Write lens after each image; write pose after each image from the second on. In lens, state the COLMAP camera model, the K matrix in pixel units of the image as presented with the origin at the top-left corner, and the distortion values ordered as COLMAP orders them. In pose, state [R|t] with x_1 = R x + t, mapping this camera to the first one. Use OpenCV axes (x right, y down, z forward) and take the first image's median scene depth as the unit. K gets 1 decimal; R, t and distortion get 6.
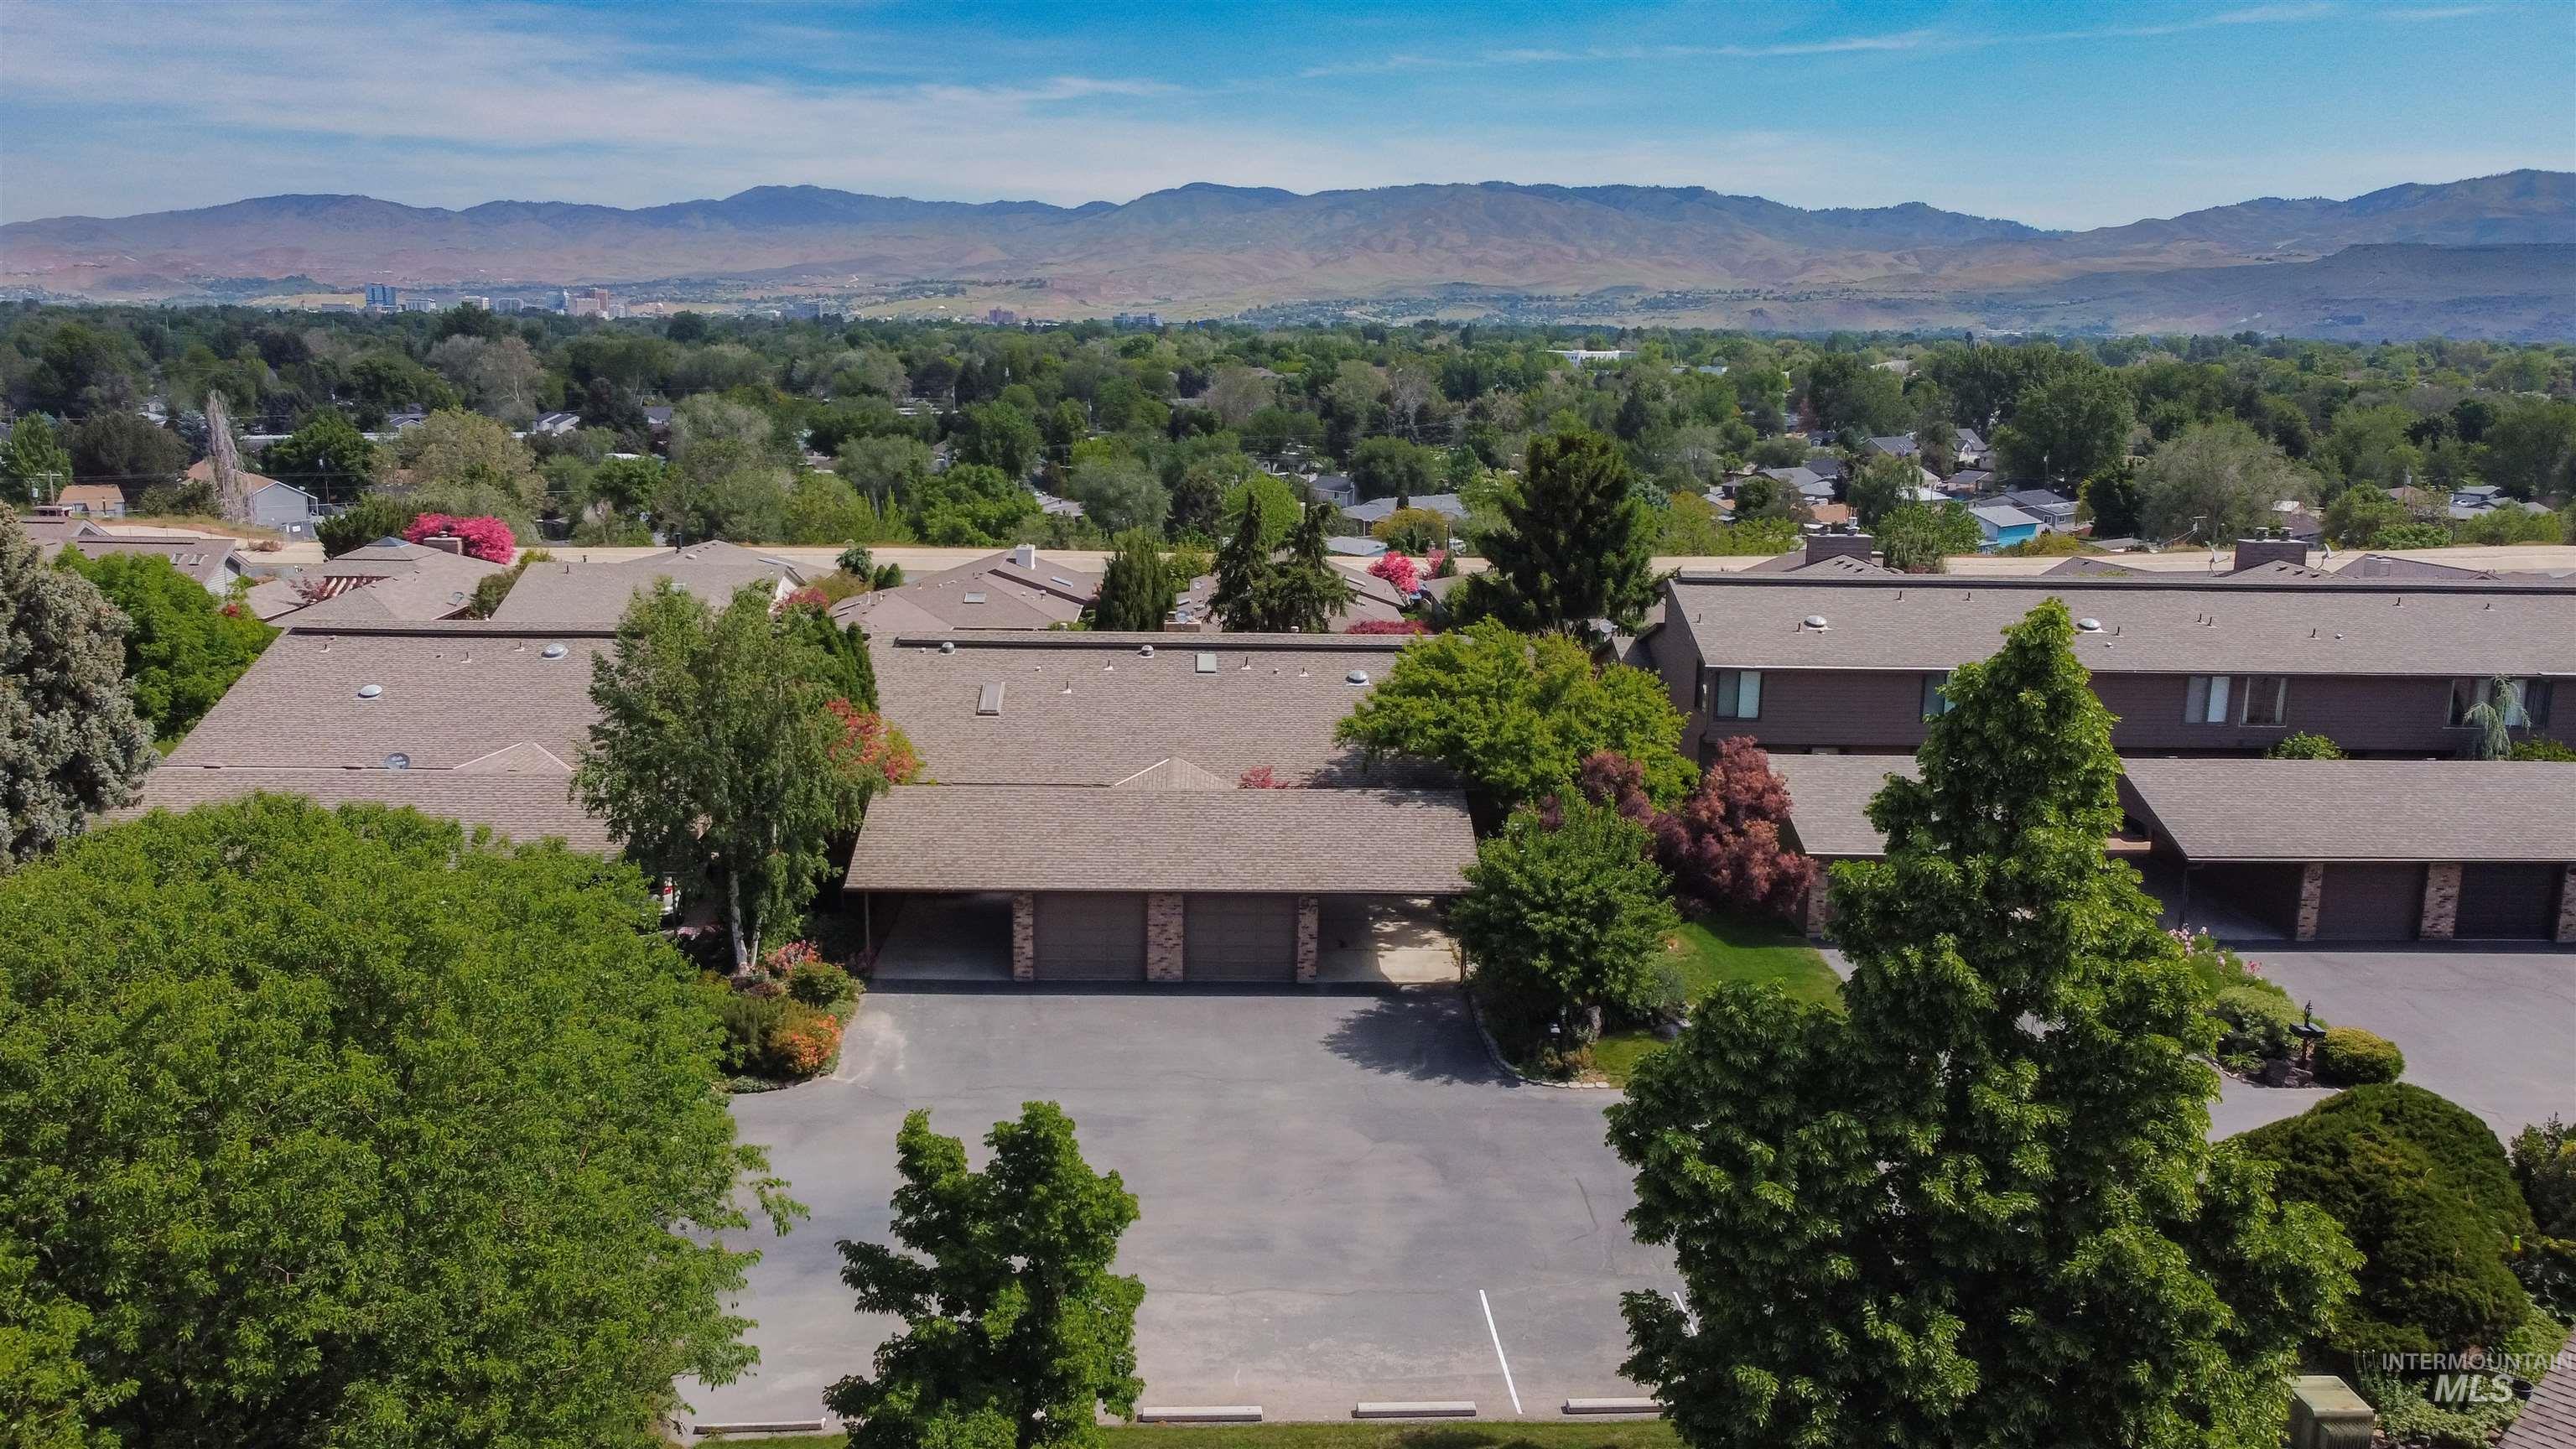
lens RADIAL K [[1952.0, 0, 1251.7], [0, 1952.0, 723.8], [0, 0, 1]] dist [0.012728, 0.006649]
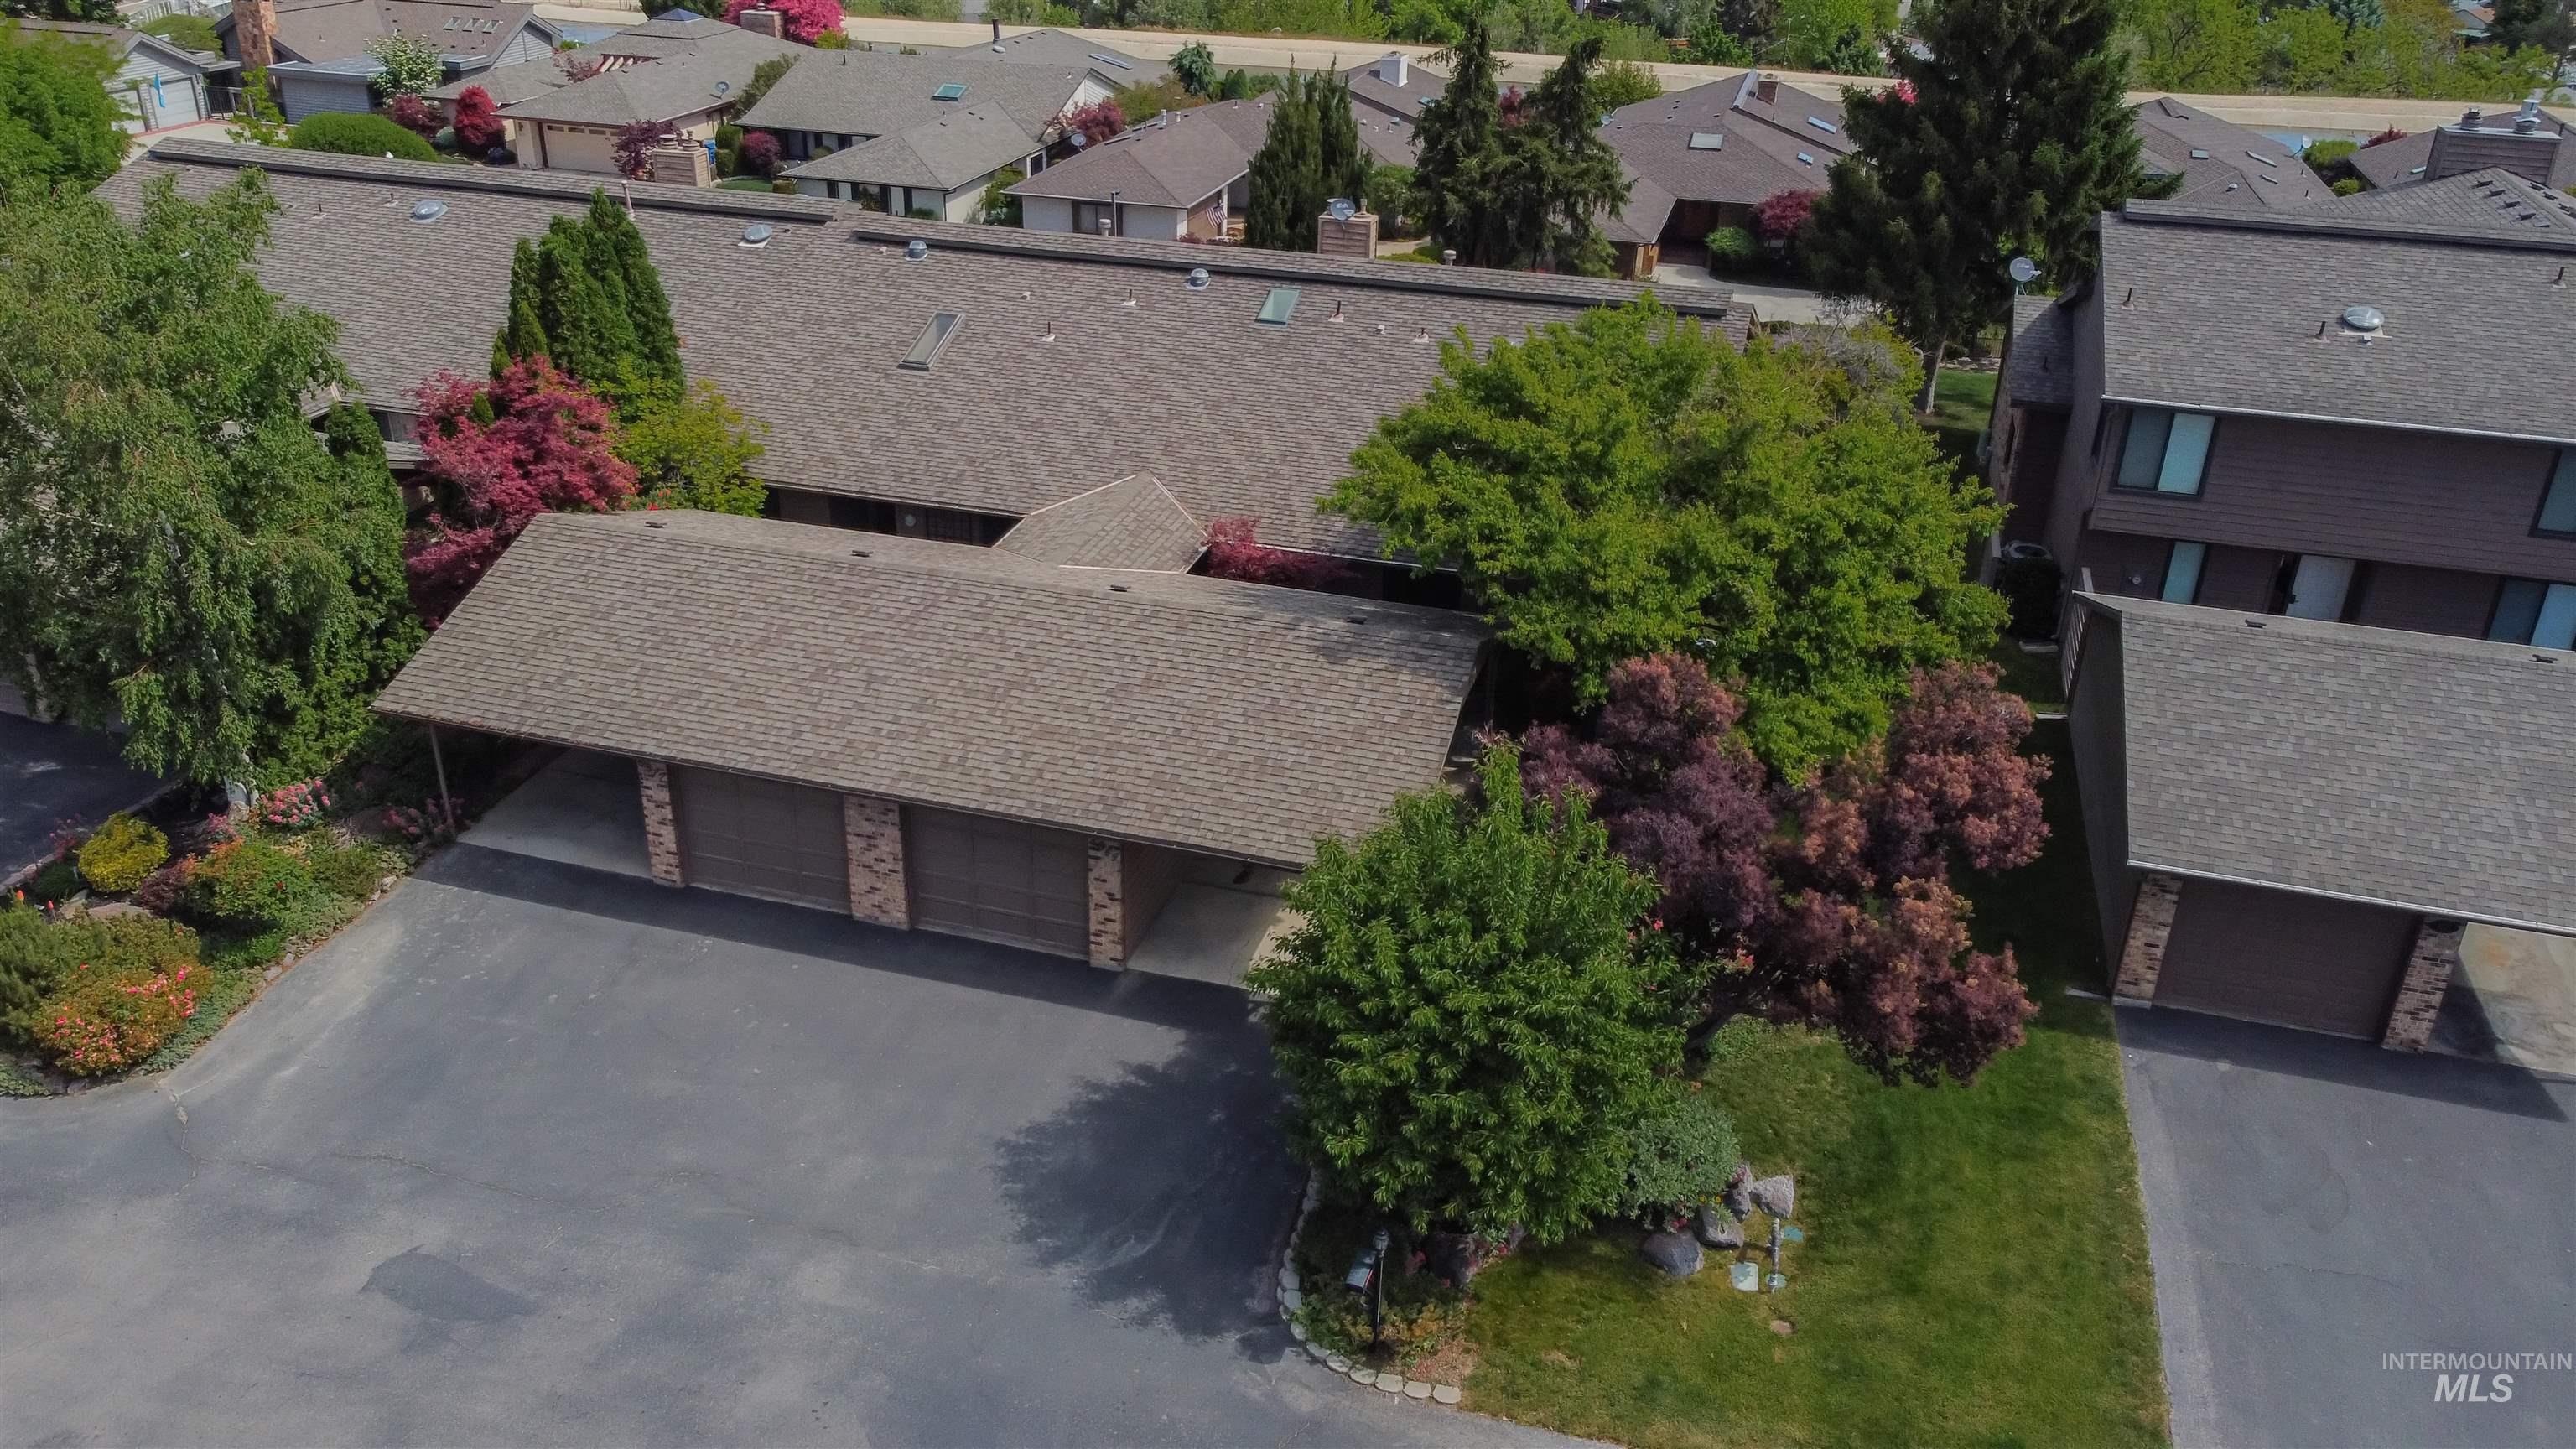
lens RADIAL K [[1952.0, 0, 1255.7], [0, 1952.0, 698.6], [0, 0, 1]] dist [0.012728, 0.006649]
pose [[0.951110, 0.138919, -0.275848, 0.141117], [-0.068353, 0.965665, 0.250637, -0.057636], [0.301195, -0.219529, 0.927949, 0.333622]]
